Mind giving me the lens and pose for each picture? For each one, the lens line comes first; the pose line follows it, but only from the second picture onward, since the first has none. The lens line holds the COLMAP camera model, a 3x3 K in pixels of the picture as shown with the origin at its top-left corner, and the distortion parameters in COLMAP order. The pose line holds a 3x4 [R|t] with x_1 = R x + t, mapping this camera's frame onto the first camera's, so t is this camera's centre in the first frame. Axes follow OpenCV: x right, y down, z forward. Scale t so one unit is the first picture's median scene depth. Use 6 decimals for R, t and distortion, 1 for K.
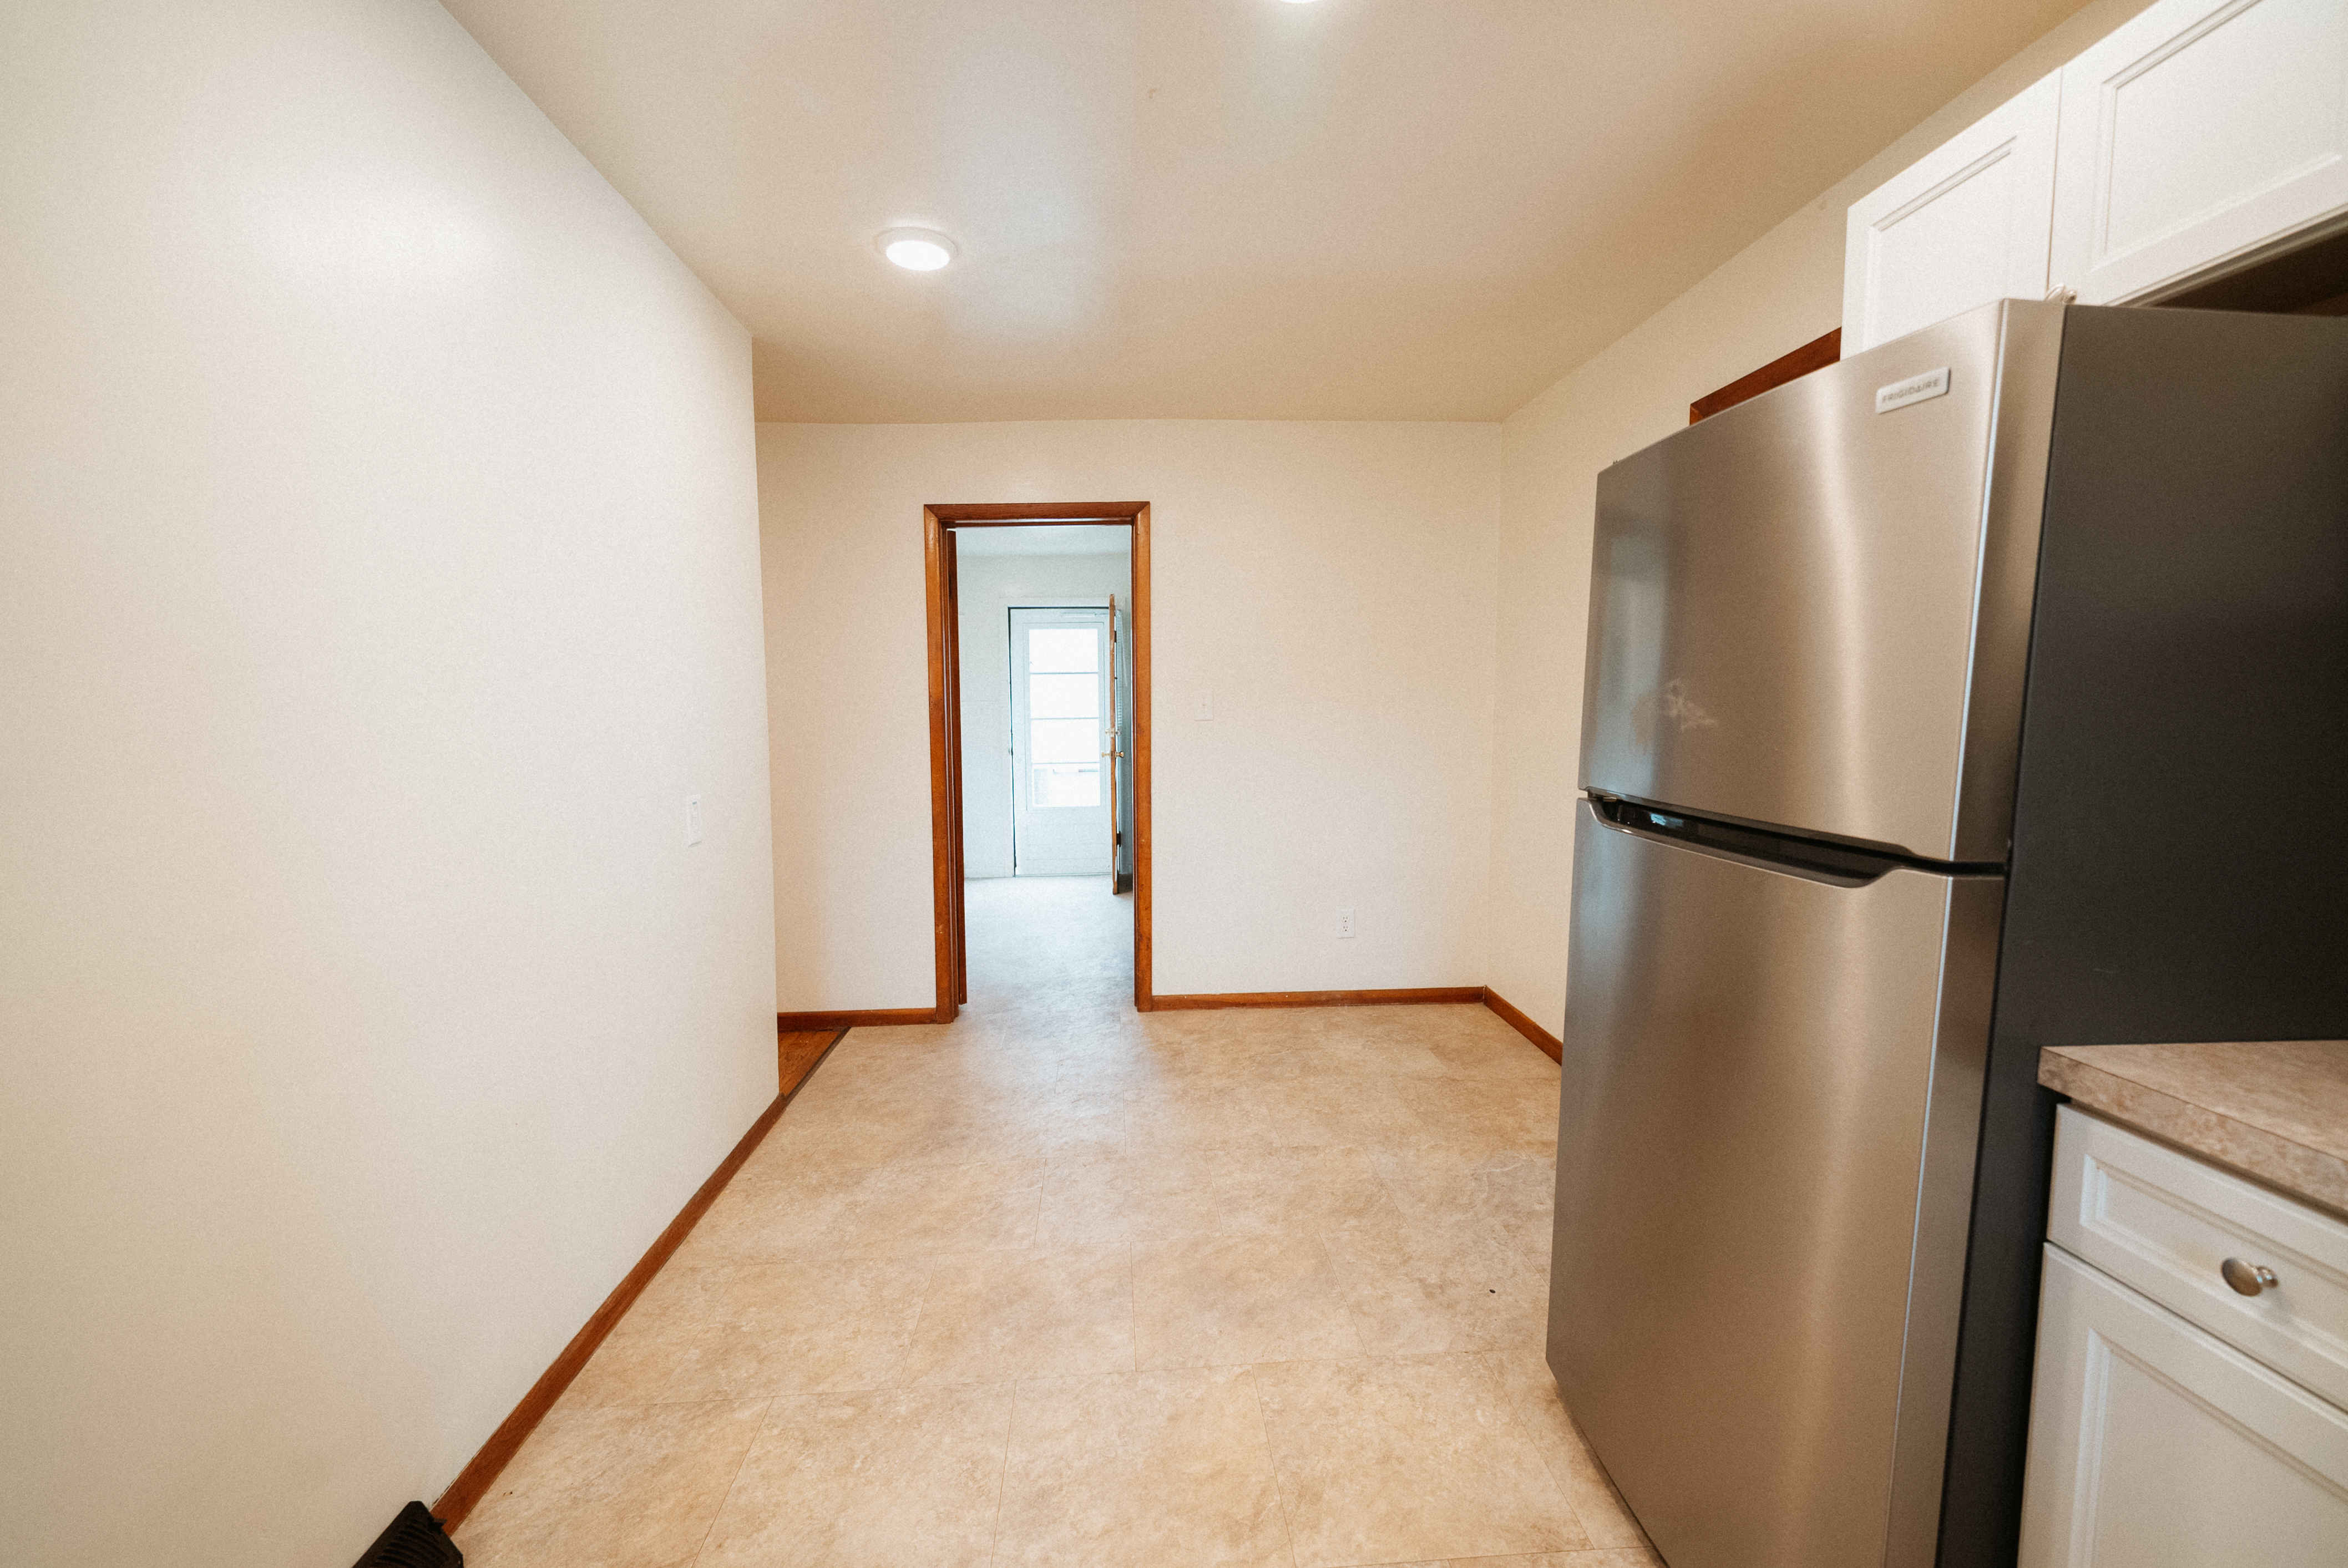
lens RADIAL K [[965.8, 0, 1166.5], [0, 965.8, 778.5], [0, 0, 1]] dist [0.006493, -0.006246]
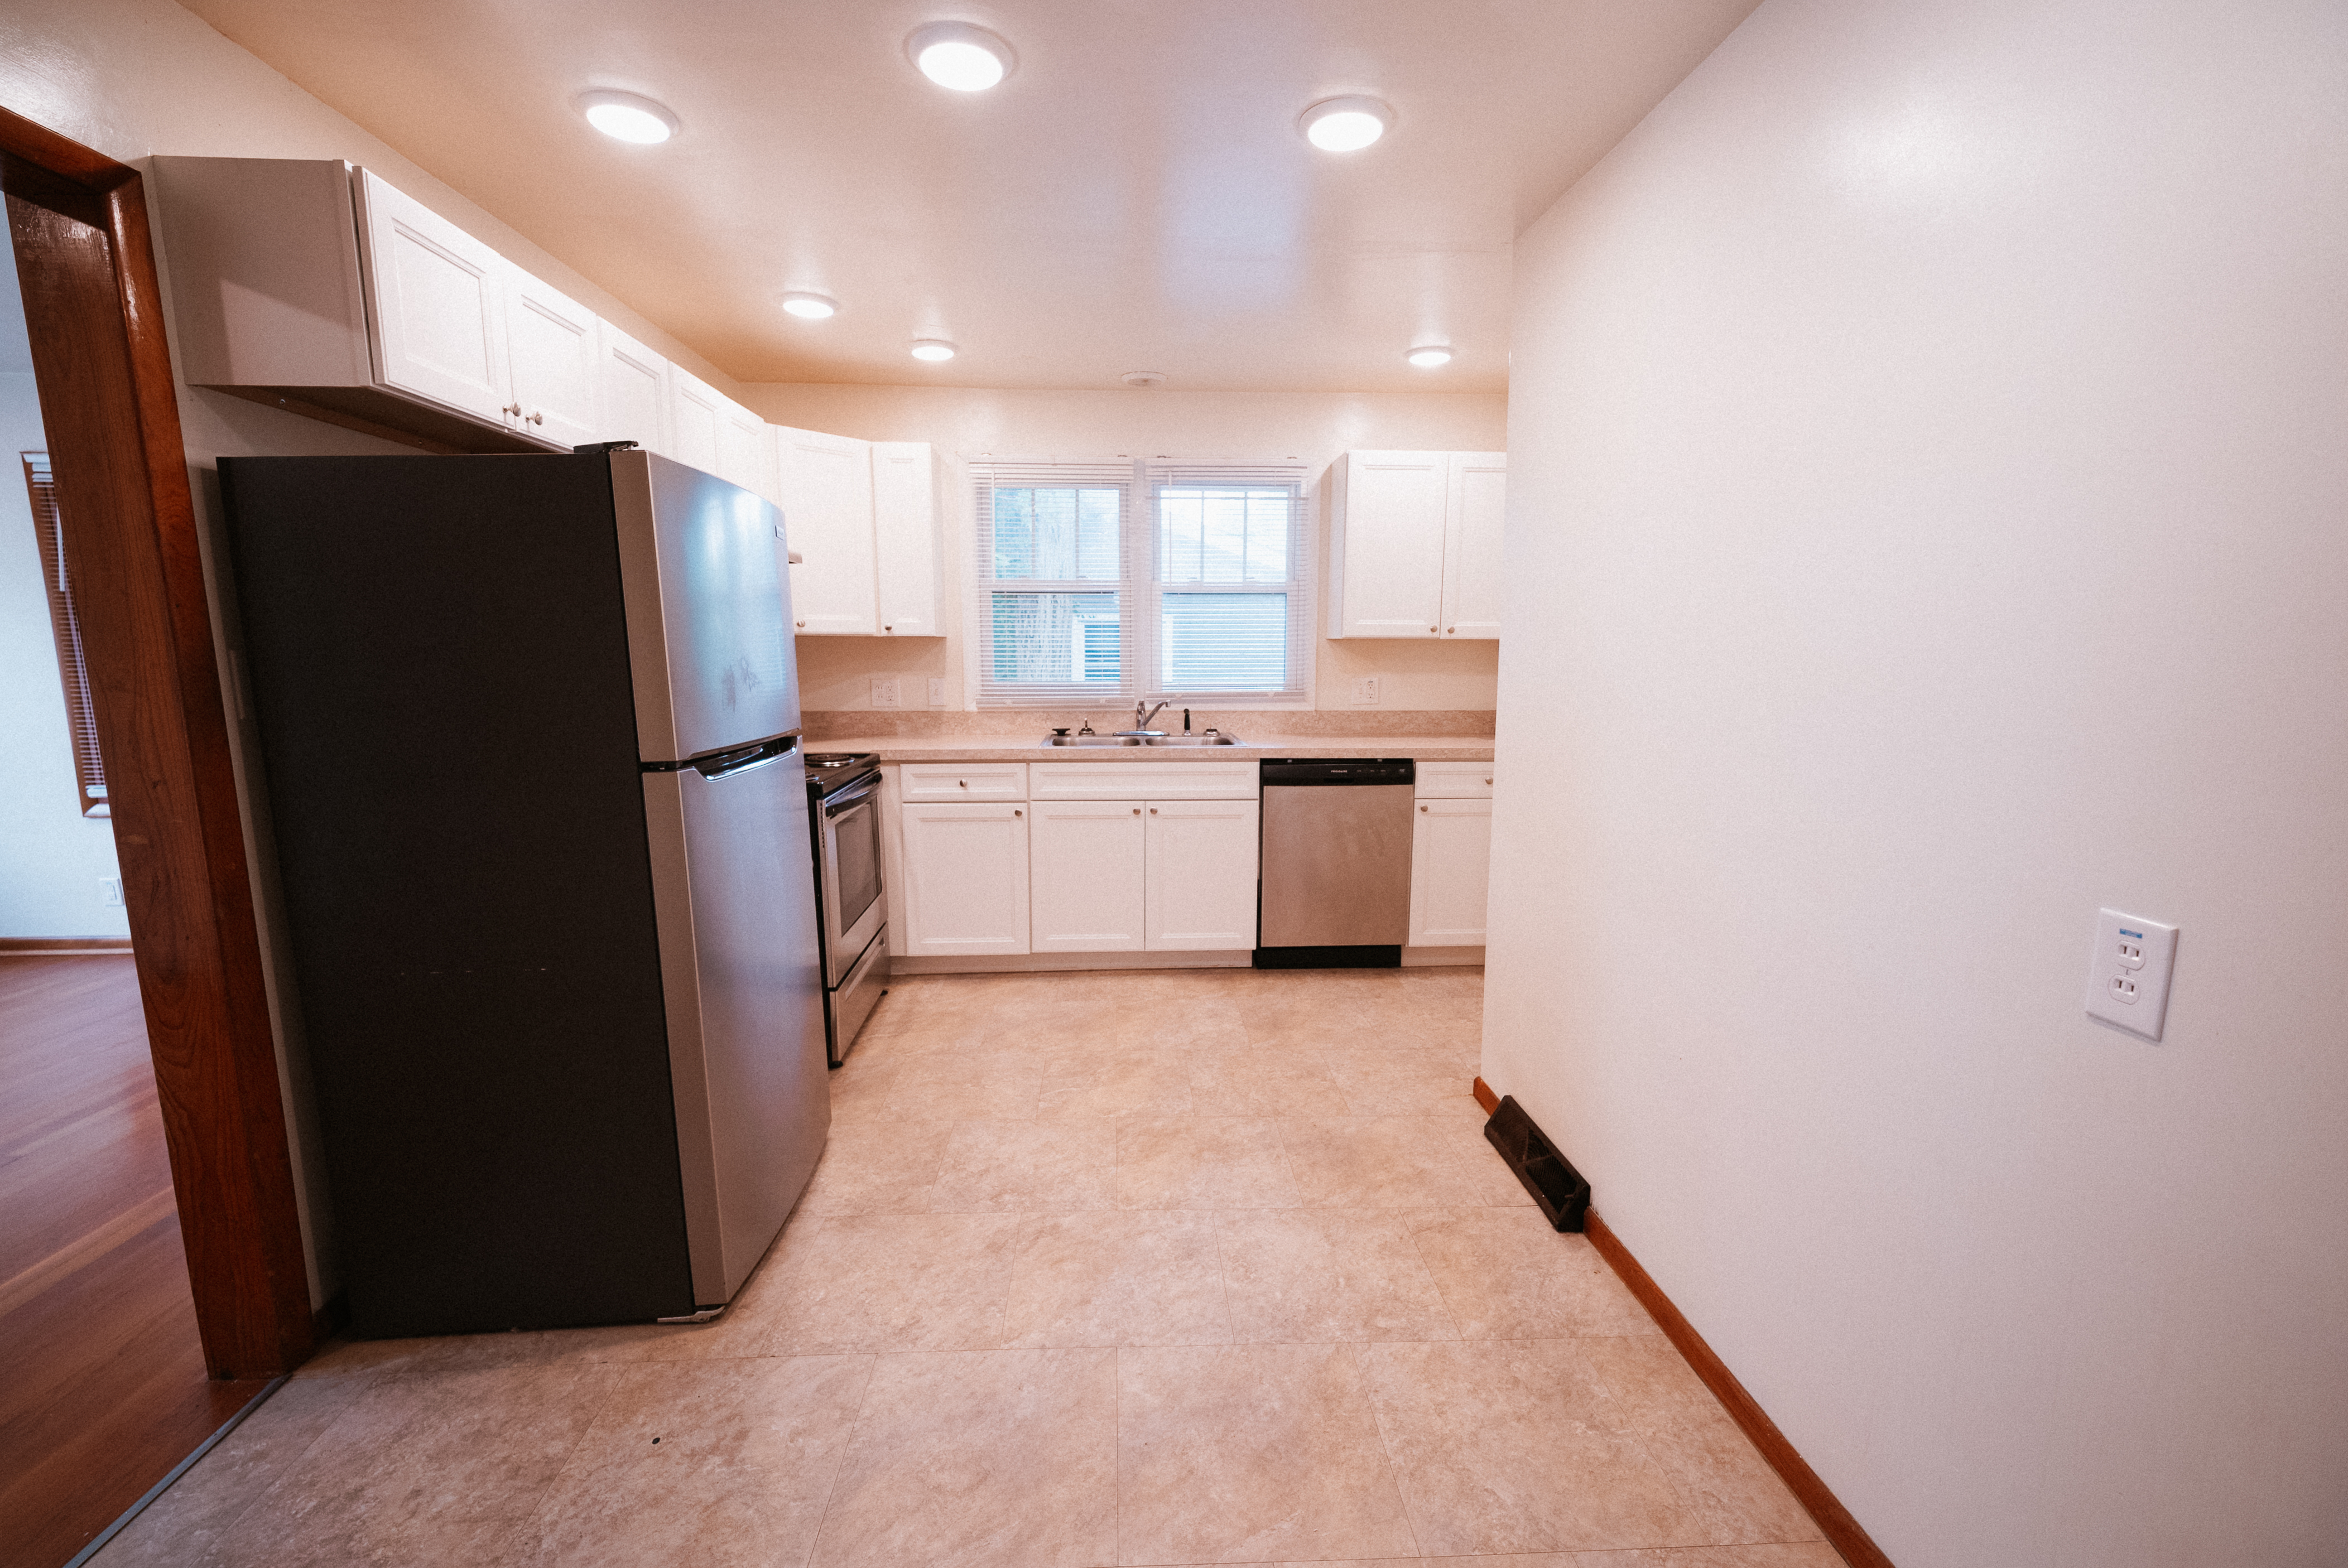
lens RADIAL K [[976.5, 0, 1160.5], [0, 976.5, 787.2], [0, 0, 1]] dist [0.018546, -0.014226]
pose [[-0.999908, 0.004715, 0.012718, -0.072981], [0.007479, 0.973887, 0.226910, -0.142493], [-0.011316, 0.226984, -0.973833, 1.468978]]
